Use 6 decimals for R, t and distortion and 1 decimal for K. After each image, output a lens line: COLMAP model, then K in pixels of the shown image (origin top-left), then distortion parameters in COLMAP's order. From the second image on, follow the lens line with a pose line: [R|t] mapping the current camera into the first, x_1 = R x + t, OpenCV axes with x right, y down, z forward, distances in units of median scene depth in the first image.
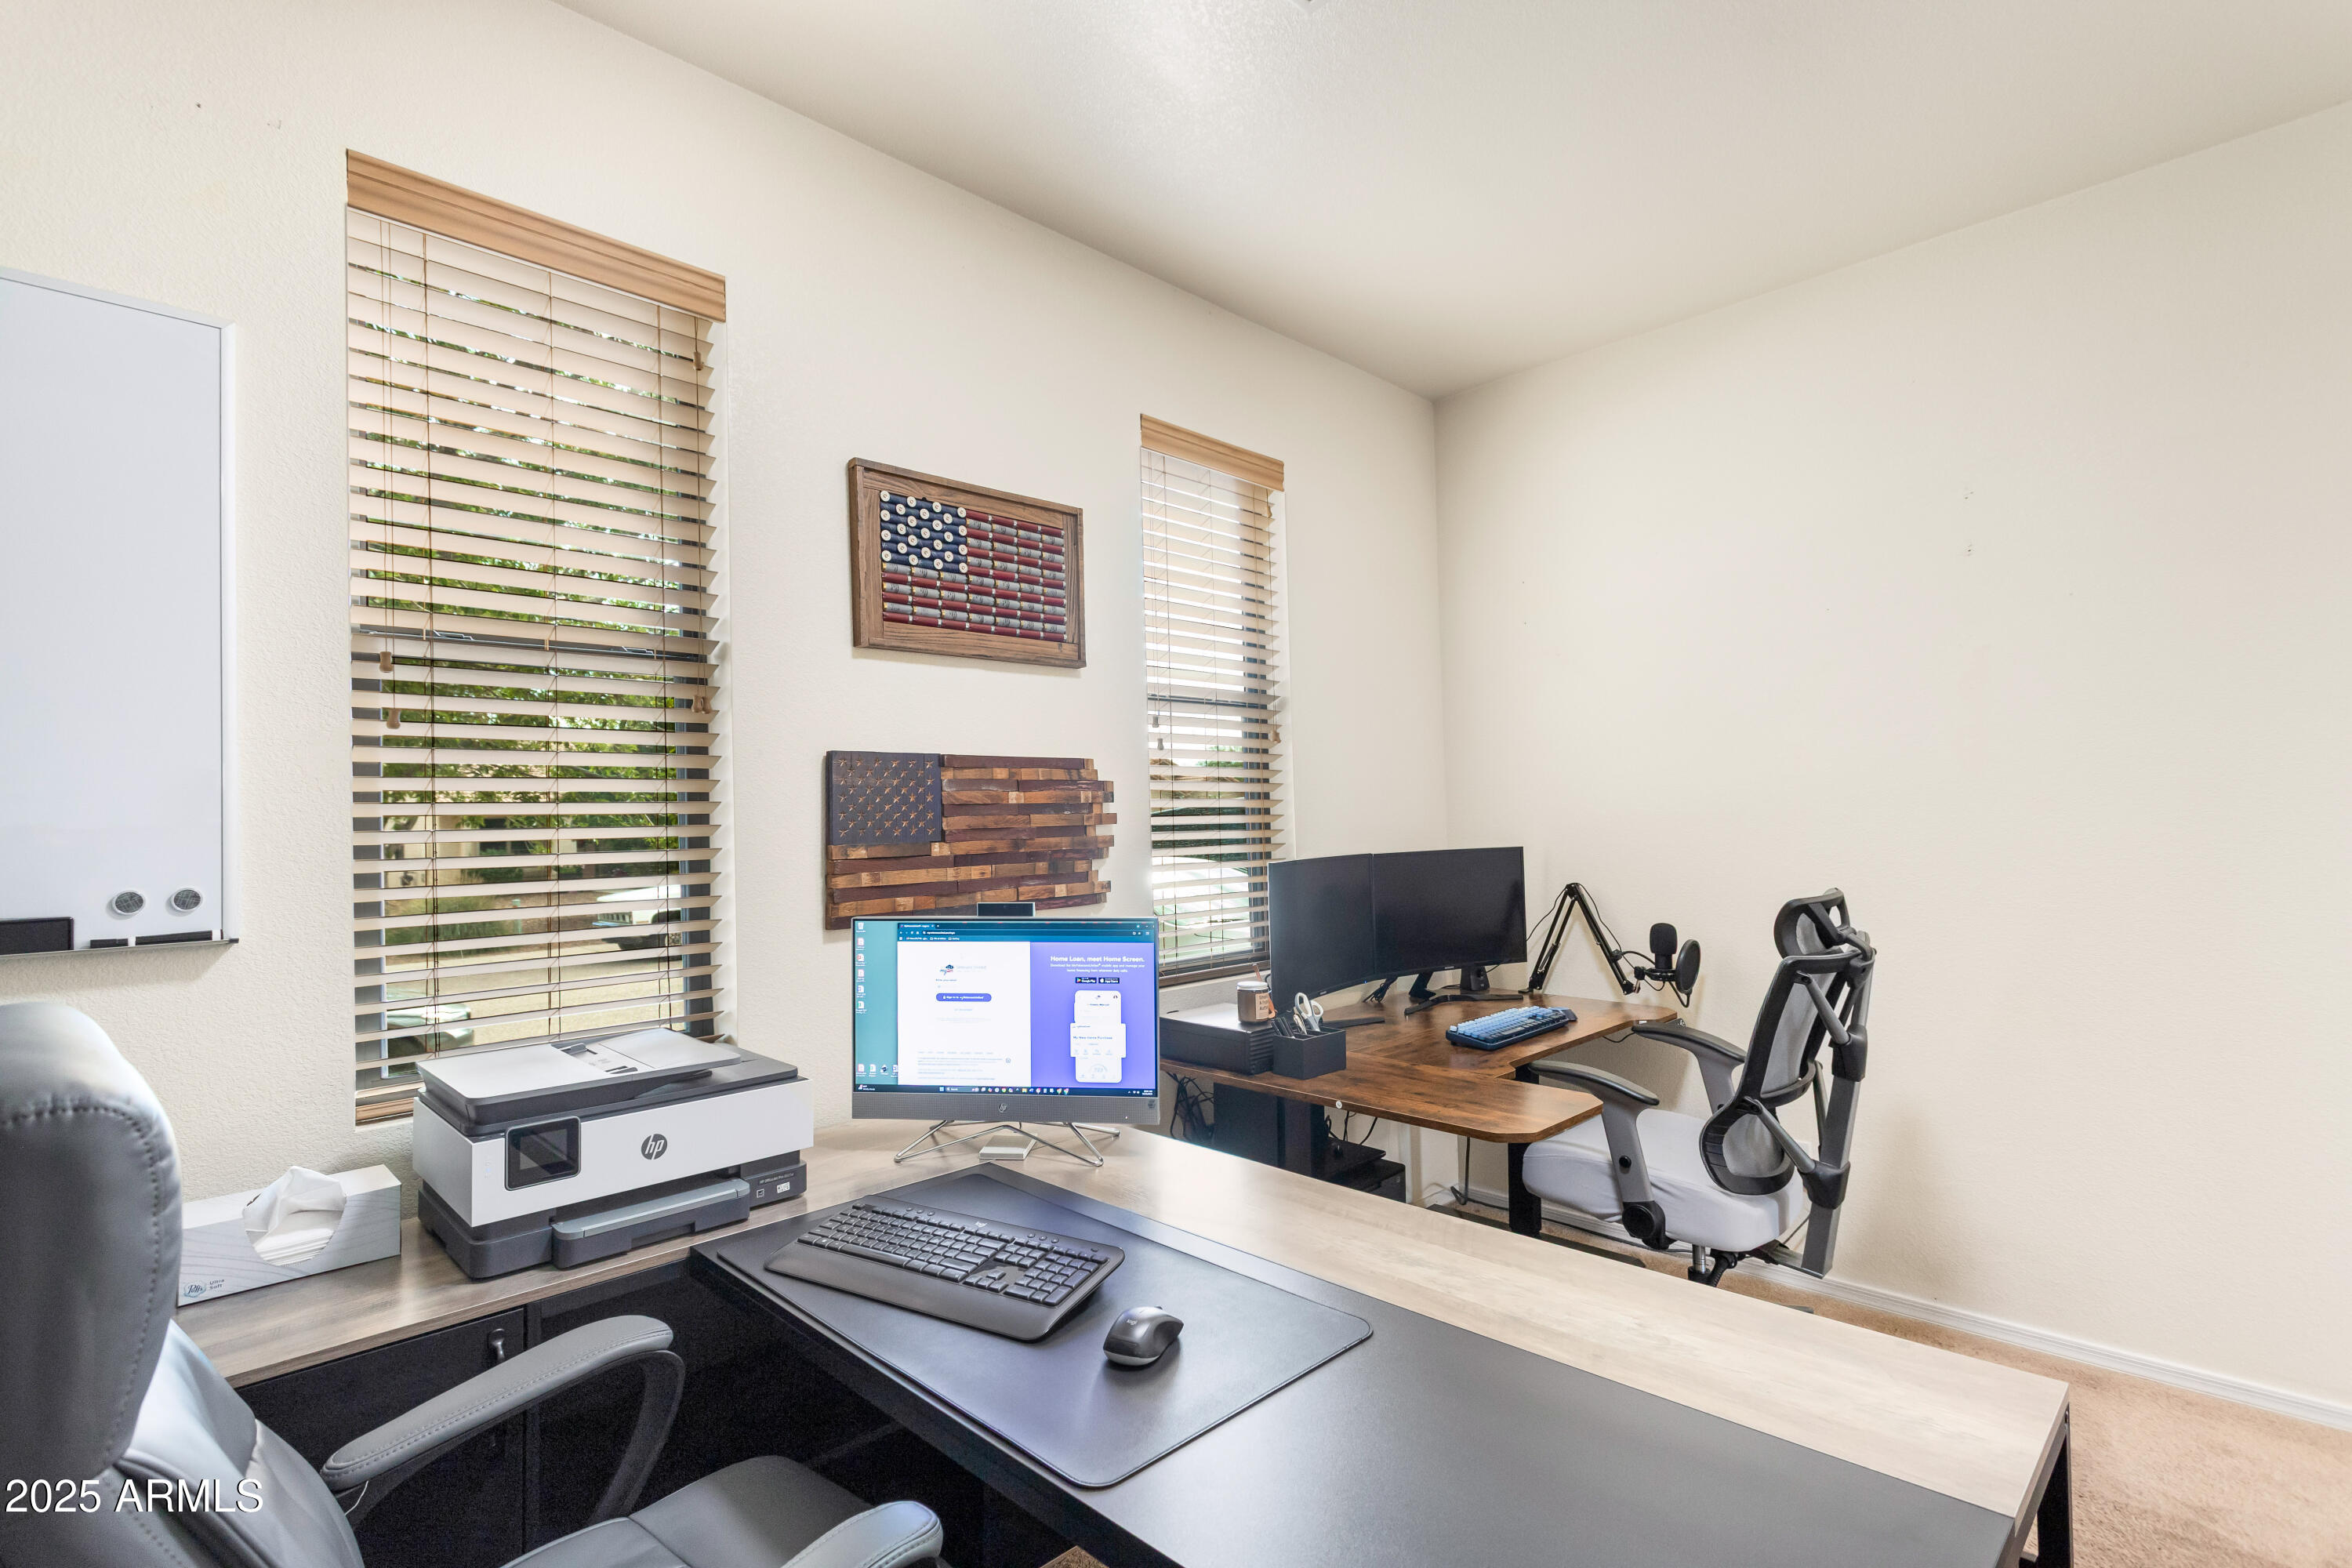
lens RADIAL K [[1133.6, 0, 1173.5], [0, 1133.6, 791.9], [0, 0, 1]] dist [0.008641, 0.001383]
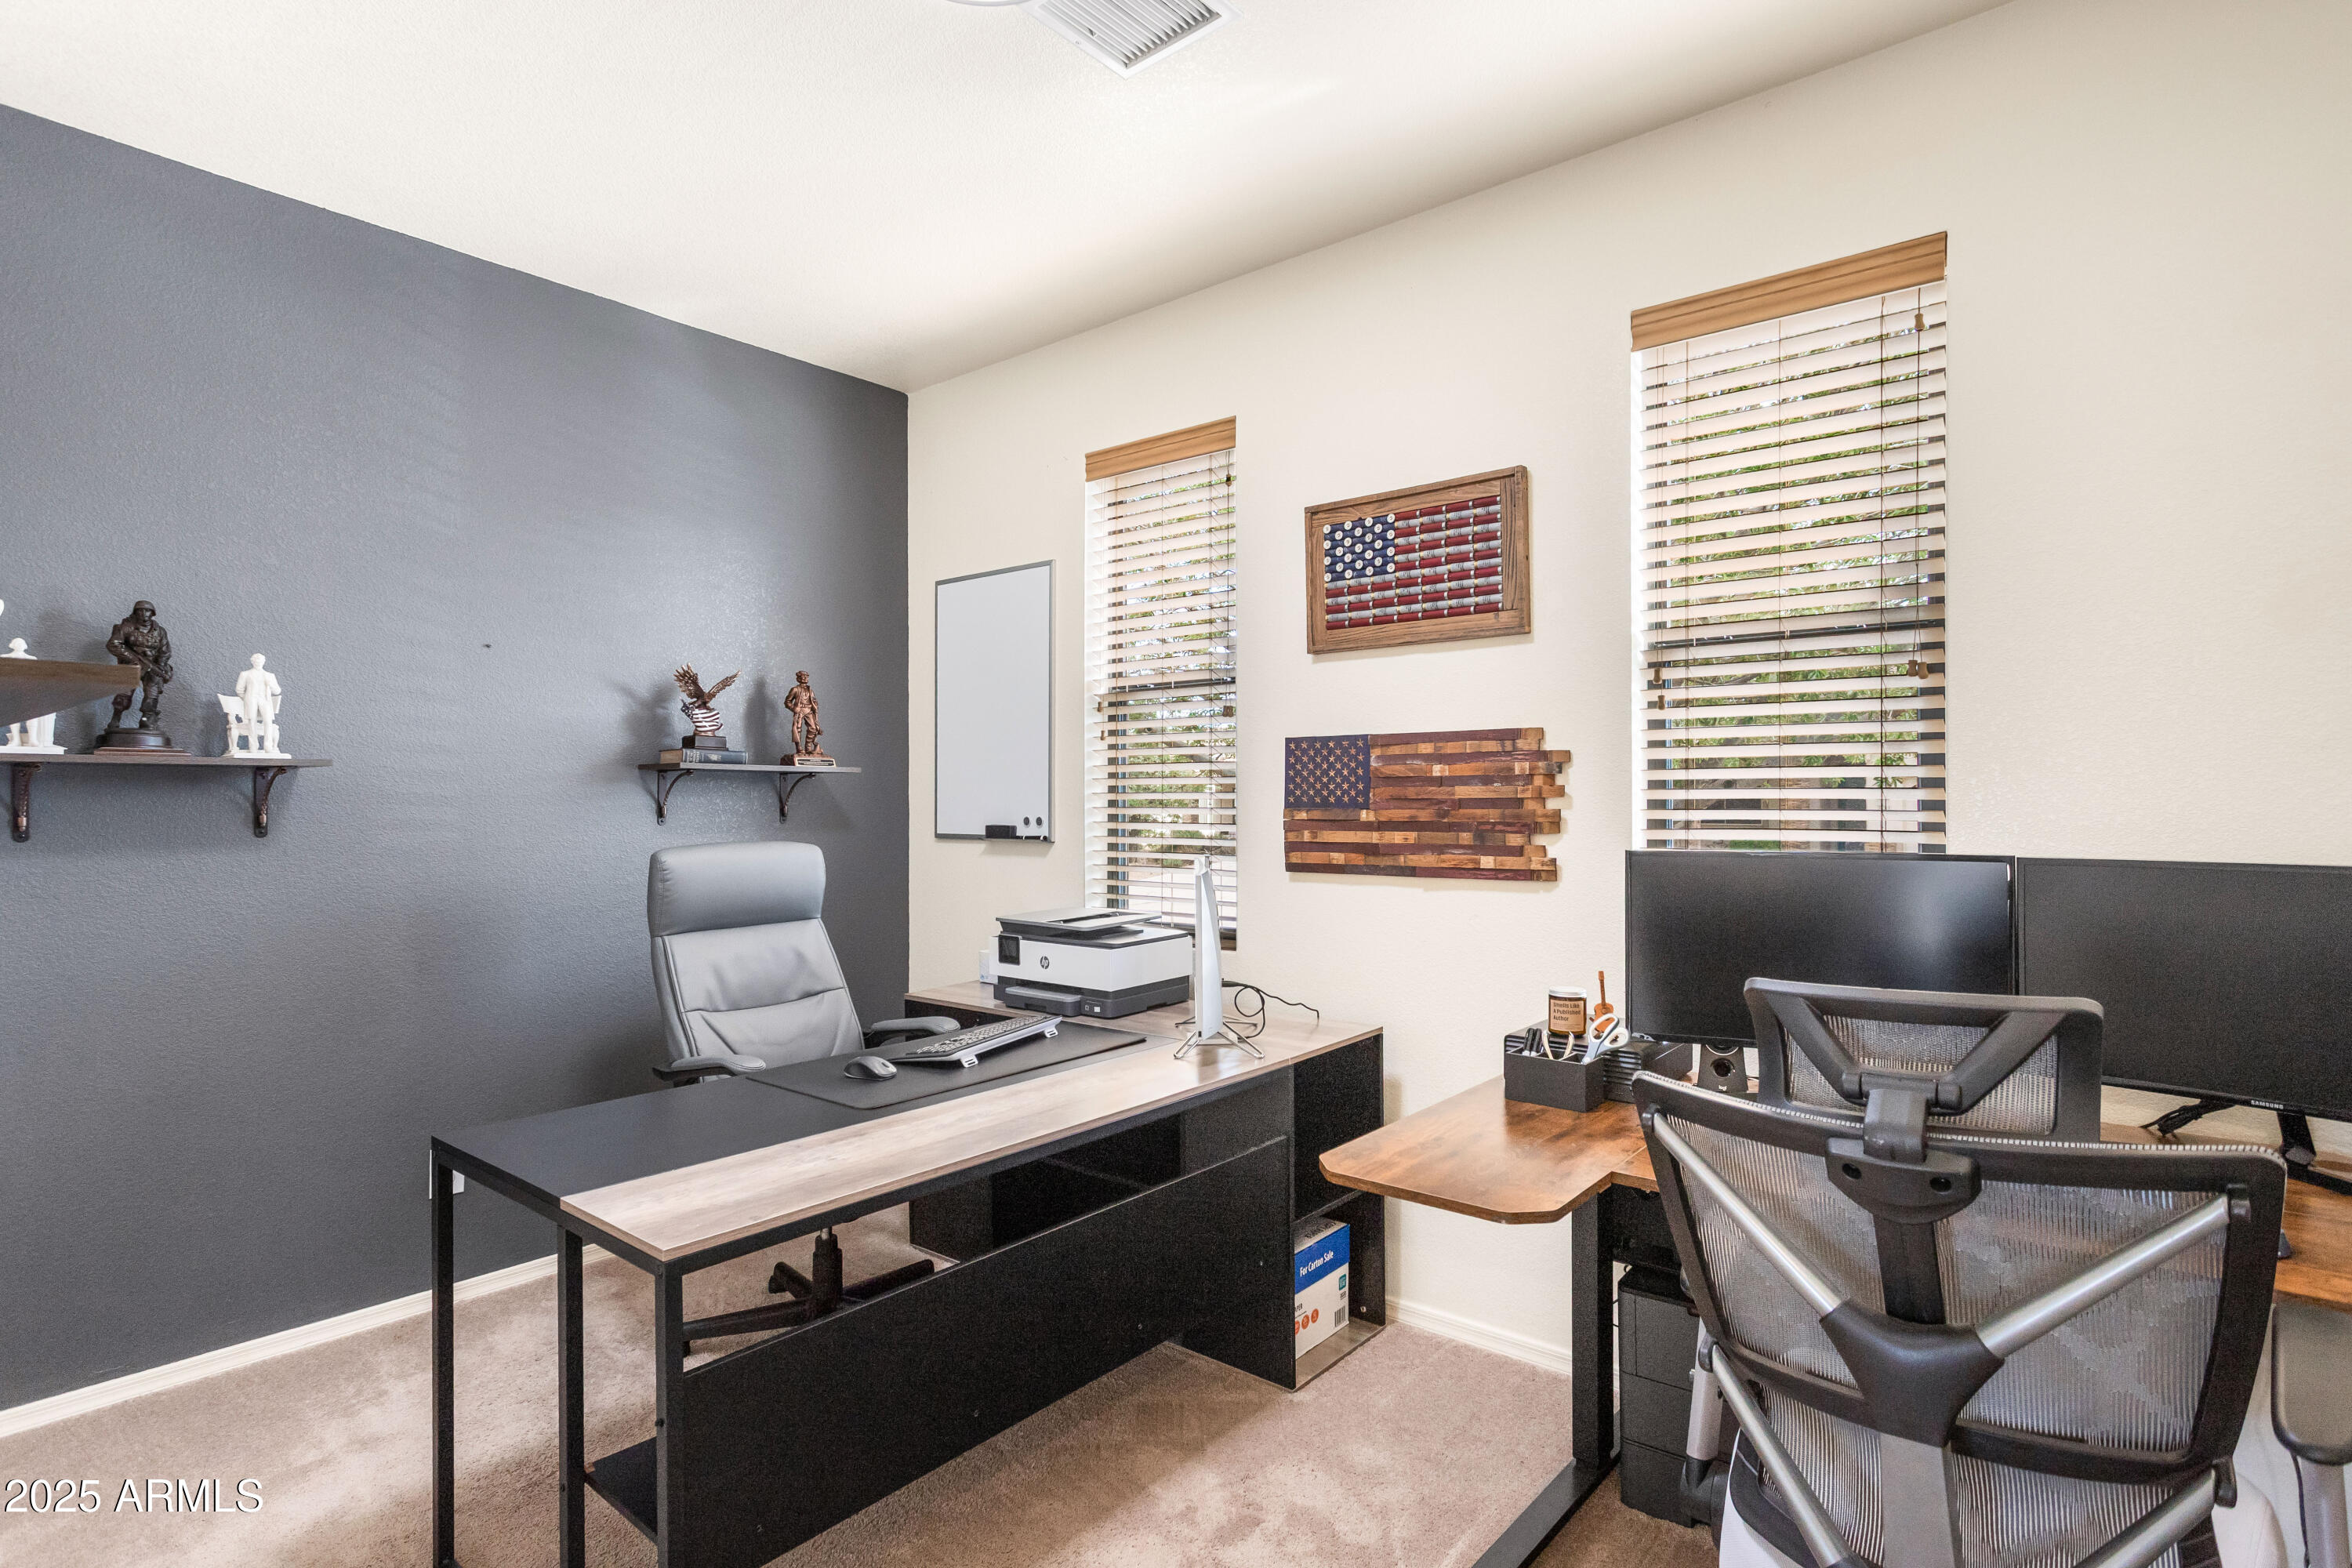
lens RADIAL K [[1207.9, 0, 1174.8], [0, 1207.9, 787.0], [0, 0, 1]] dist [-0.003767, -0.000282]
pose [[0.082757, 0.008263, -0.996535, 1.009861], [0.020762, 0.999734, 0.010013, 0.004636], [0.996353, -0.021518, 0.082564, 0.689870]]
